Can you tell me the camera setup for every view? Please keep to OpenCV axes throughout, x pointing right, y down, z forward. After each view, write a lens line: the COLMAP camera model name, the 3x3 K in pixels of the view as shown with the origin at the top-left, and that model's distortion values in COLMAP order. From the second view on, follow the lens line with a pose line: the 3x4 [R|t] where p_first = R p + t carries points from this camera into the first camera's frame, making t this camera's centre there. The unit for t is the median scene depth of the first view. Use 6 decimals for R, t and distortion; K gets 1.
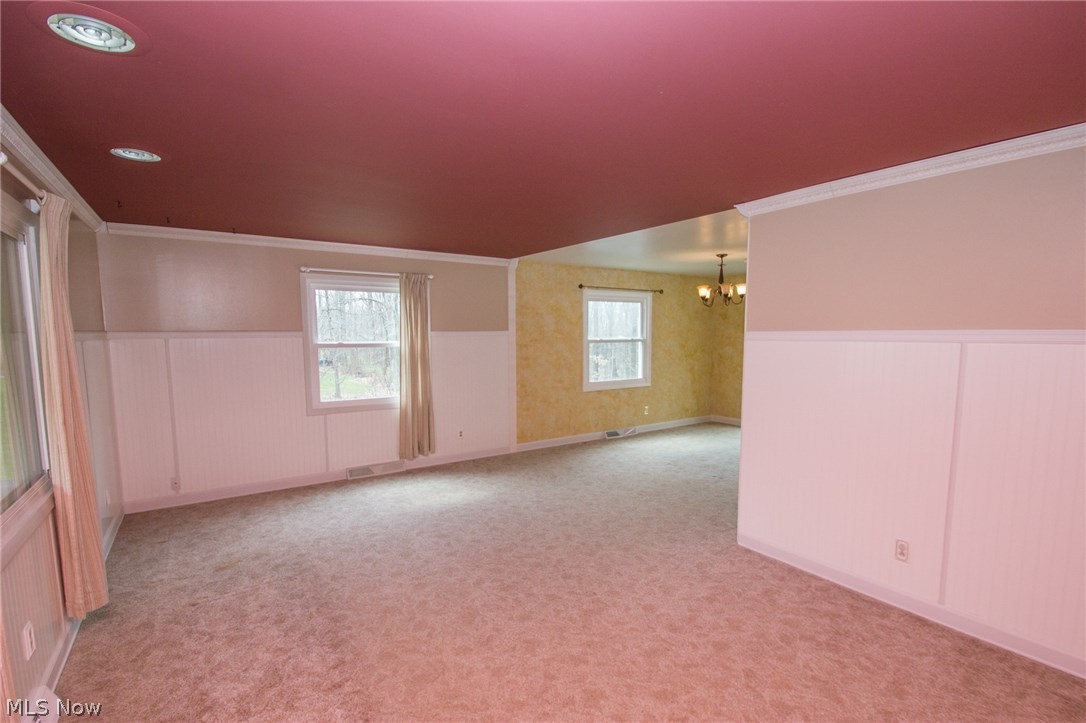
lens RADIAL K [[510.0, 0, 548.9], [0, 510.0, 383.3], [0, 0, 1]] dist [0.002641, -0.012437]
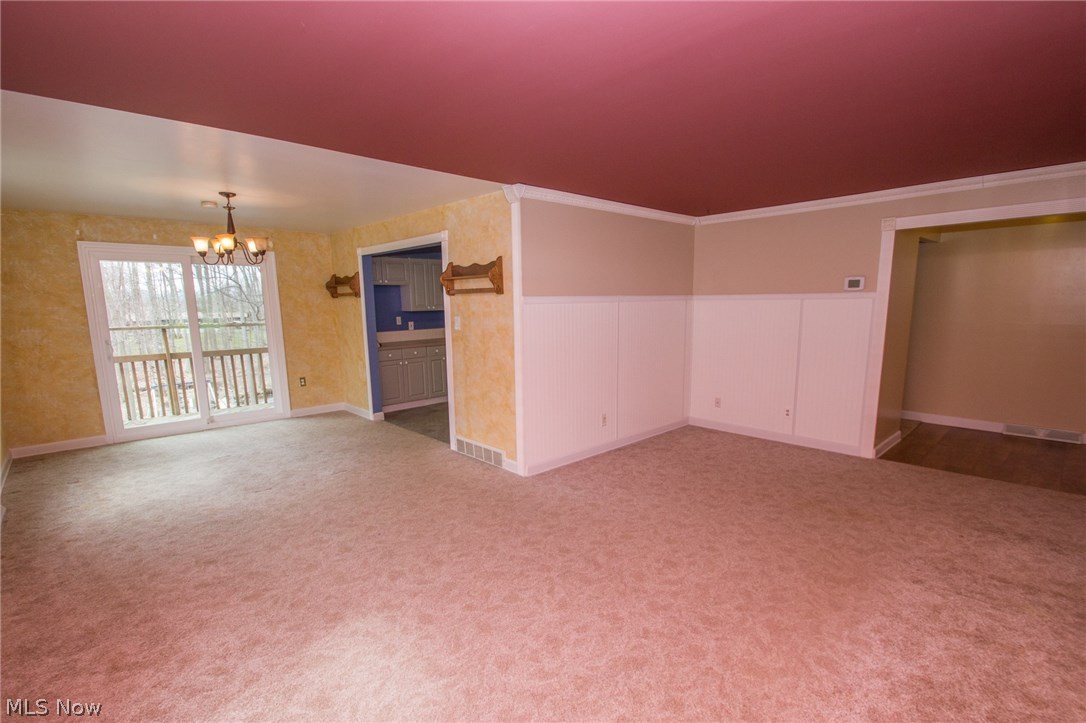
lens RADIAL K [[510.0, 0, 548.9], [0, 510.0, 383.3], [0, 0, 1]] dist [0.002641, -0.012437]
pose [[-0.161952, -0.155719, 0.974435, -0.652095], [0.110224, 0.978437, 0.174678, -0.086272], [-0.980623, 0.135695, -0.141296, 0.927725]]
